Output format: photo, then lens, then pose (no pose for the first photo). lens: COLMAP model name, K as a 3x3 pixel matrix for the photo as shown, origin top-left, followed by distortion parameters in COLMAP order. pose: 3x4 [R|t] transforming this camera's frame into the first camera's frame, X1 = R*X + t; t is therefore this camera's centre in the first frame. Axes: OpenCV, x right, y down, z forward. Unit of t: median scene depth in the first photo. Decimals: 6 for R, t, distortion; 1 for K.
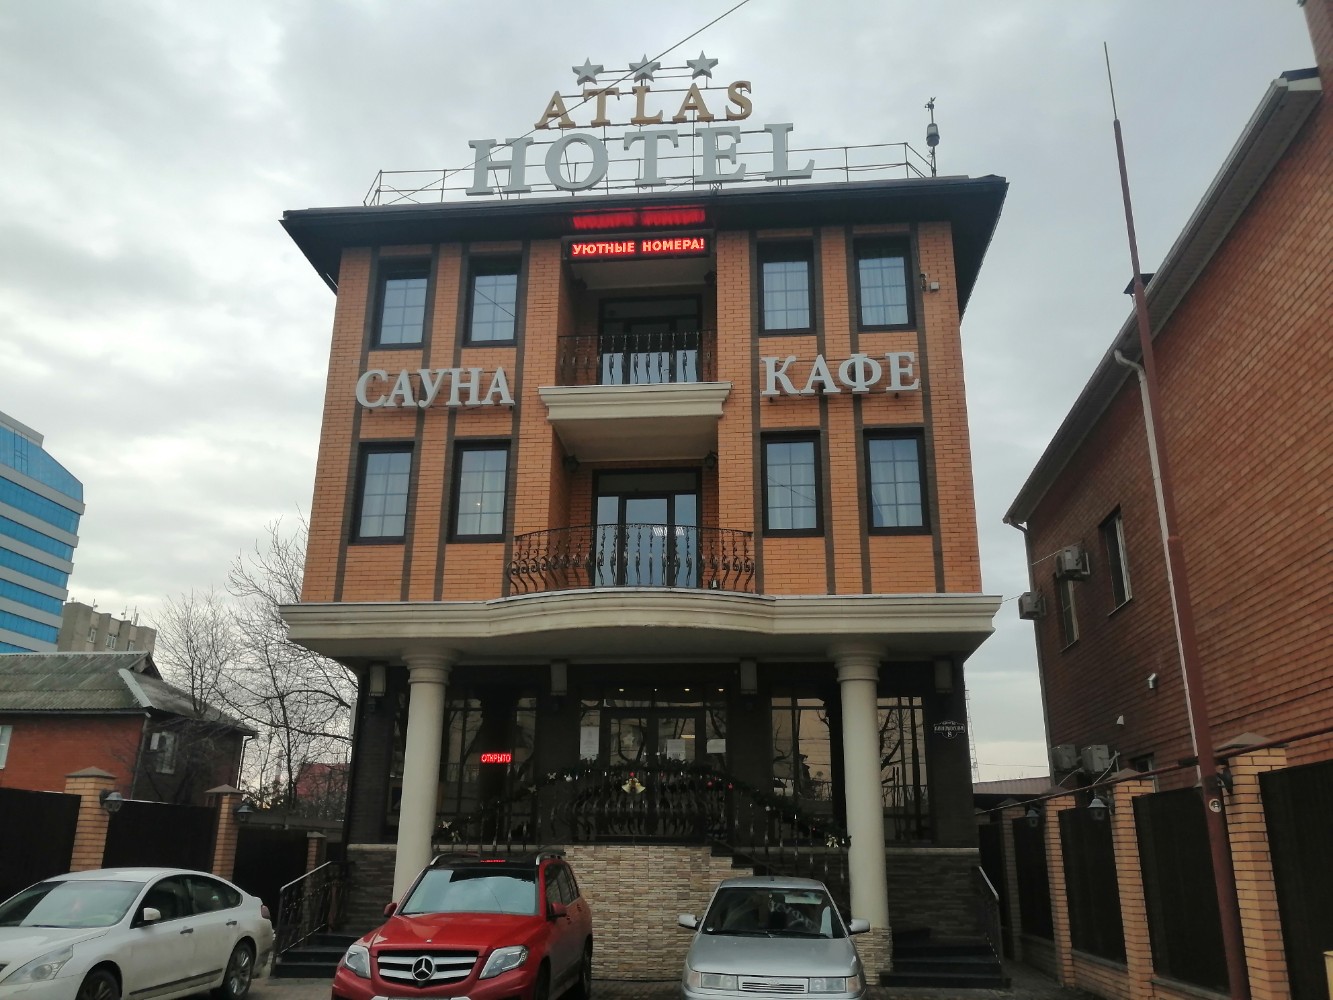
lens RADIAL K [[1032.4, 0, 666.5], [0, 1032.4, 500.0], [0, 0, 1]] dist [0.001515, 0.008547]
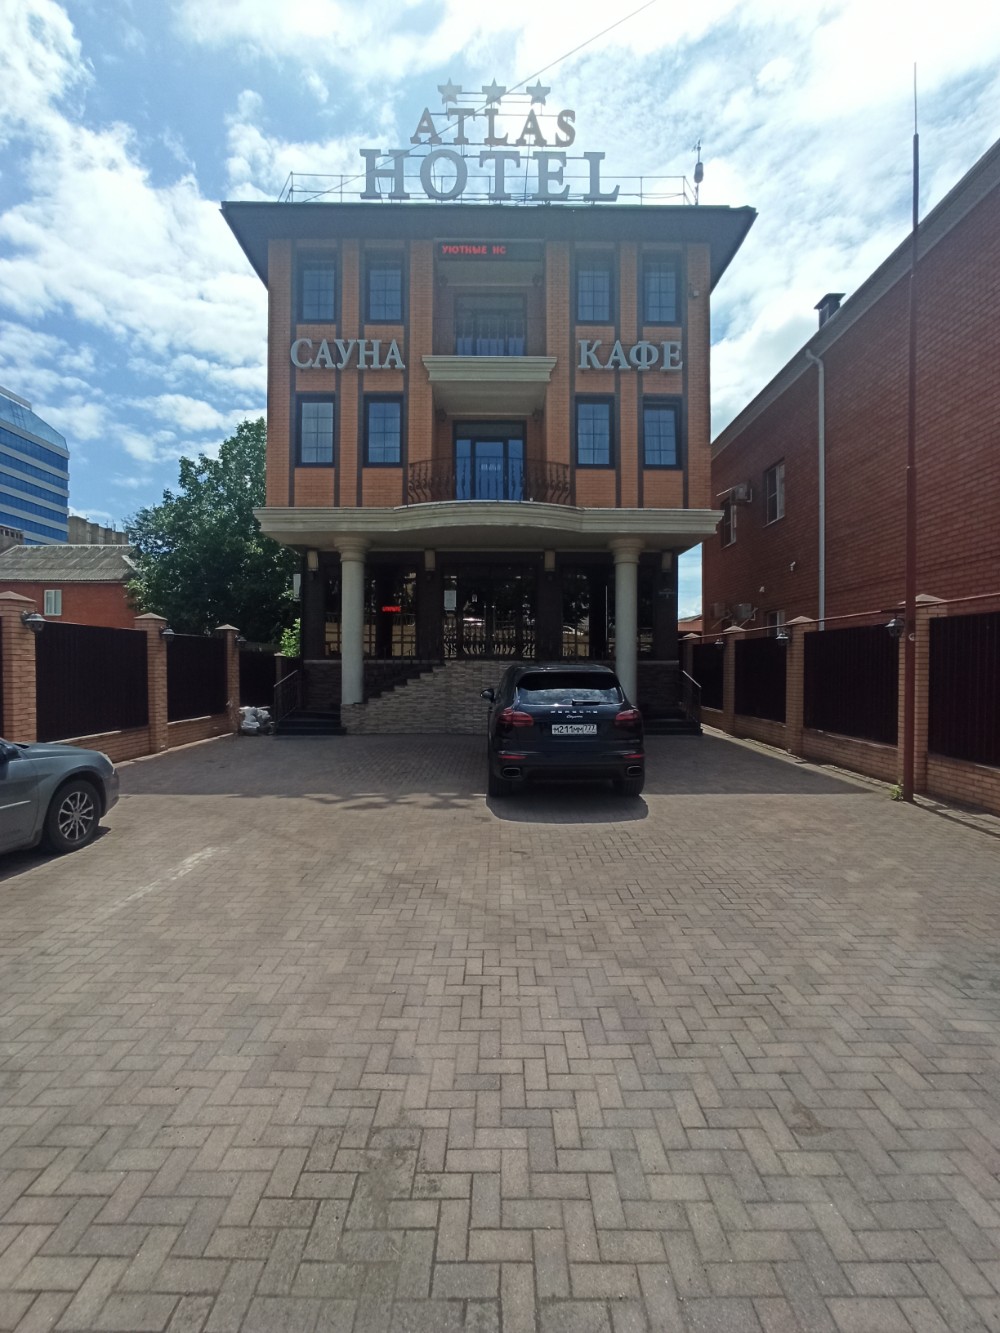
lens RADIAL K [[599.5, 0, 496.2], [0, 599.5, 663.0], [0, 0, 1]] dist [-0.066594, 0.041750]
pose [[0.995023, -0.005012, 0.099518, -0.104386], [-0.027618, 0.945732, 0.323771, 0.024734], [-0.095740, -0.324909, 0.940887, 0.085457]]
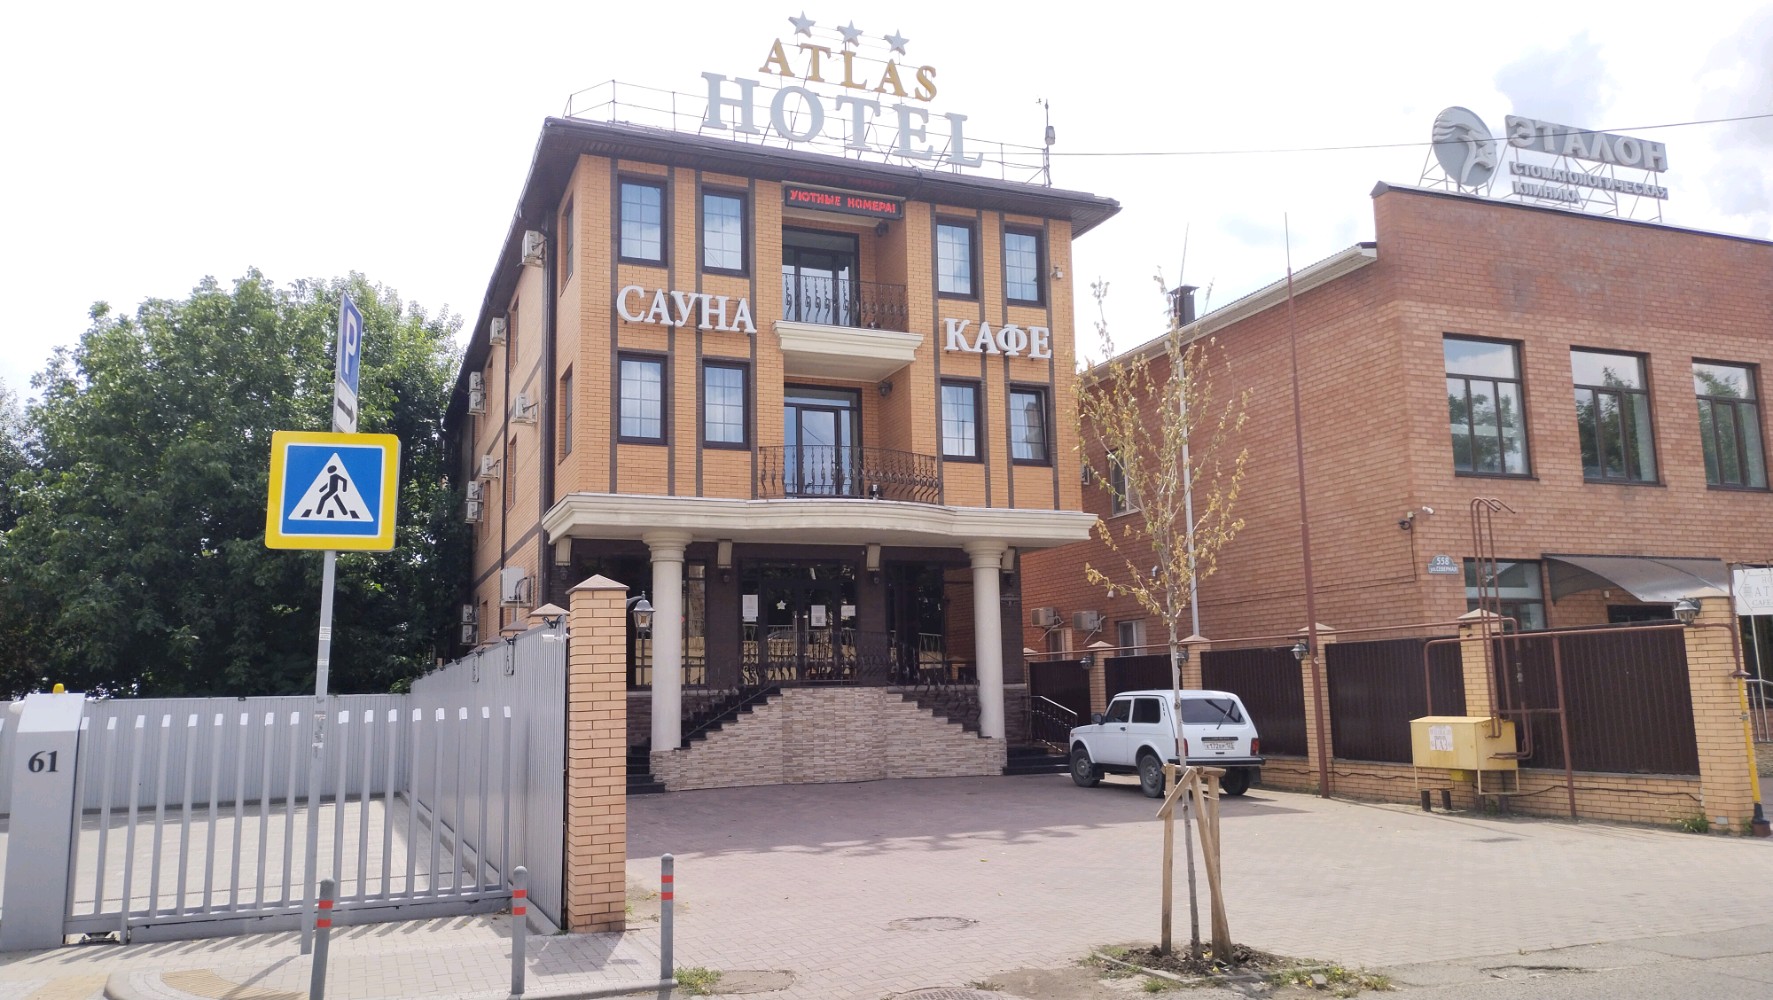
lens RADIAL K [[1253.6, 0, 882.4], [0, 1253.6, 494.0], [0, 0, 1]] dist [0.057841, -0.000642]
pose [[0.890565, 0.046305, 0.452492, -0.654652], [-0.122459, 0.982482, 0.140475, -0.130115], [-0.438061, -0.180514, 0.880635, -0.363512]]
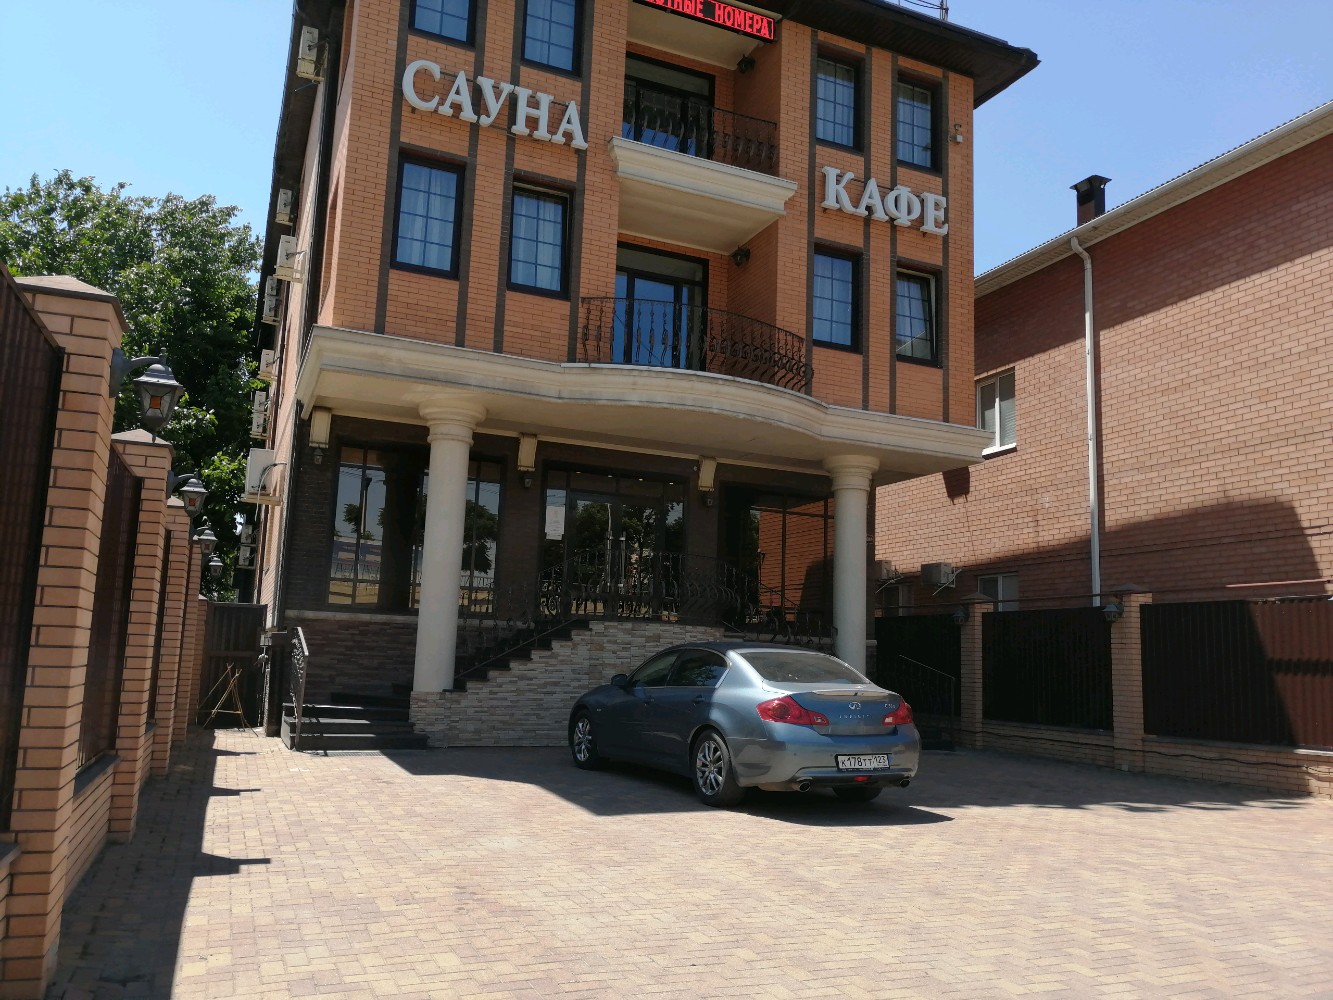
lens RADIAL K [[1051.4, 0, 687.8], [0, 1051.4, 502.2], [0, 0, 1]] dist [-0.001627, -0.000168]
pose [[0.871267, 0.100912, 0.480323, -0.473033], [-0.186068, 0.973495, 0.132989, 0.067276], [-0.454172, -0.205242, 0.866951, 0.103307]]
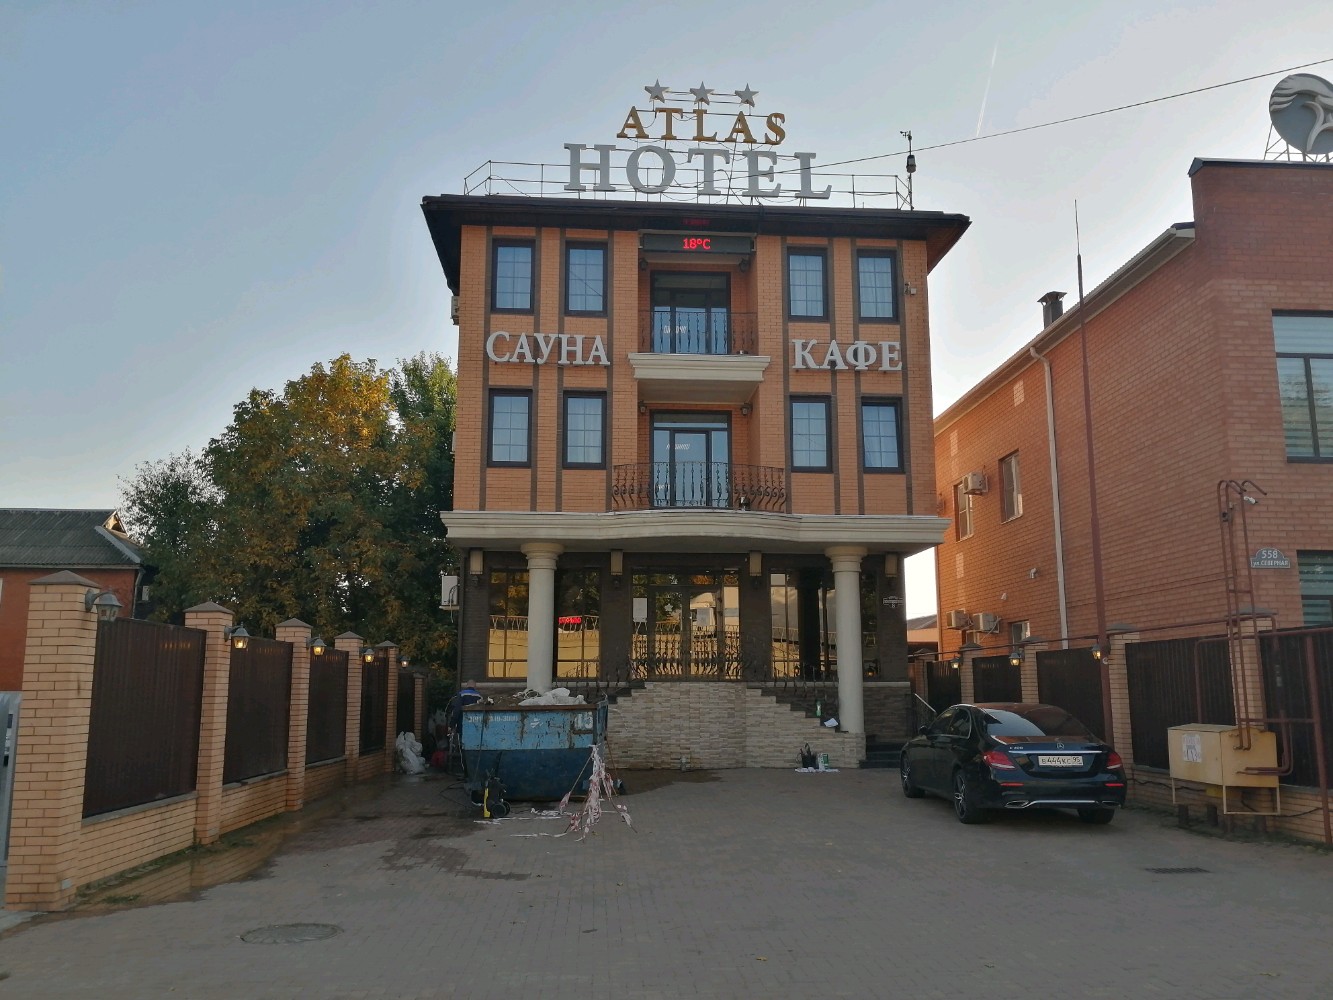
lens RADIAL K [[1032.4, 0, 666.5], [0, 1032.4, 500.0], [0, 0, 1]] dist [0.001515, 0.008547]
pose [[0.985669, 0.022299, 0.167211, -0.291526], [-0.047245, 0.988047, 0.146733, -0.118272], [-0.161941, -0.152530, 0.974941, -0.337096]]
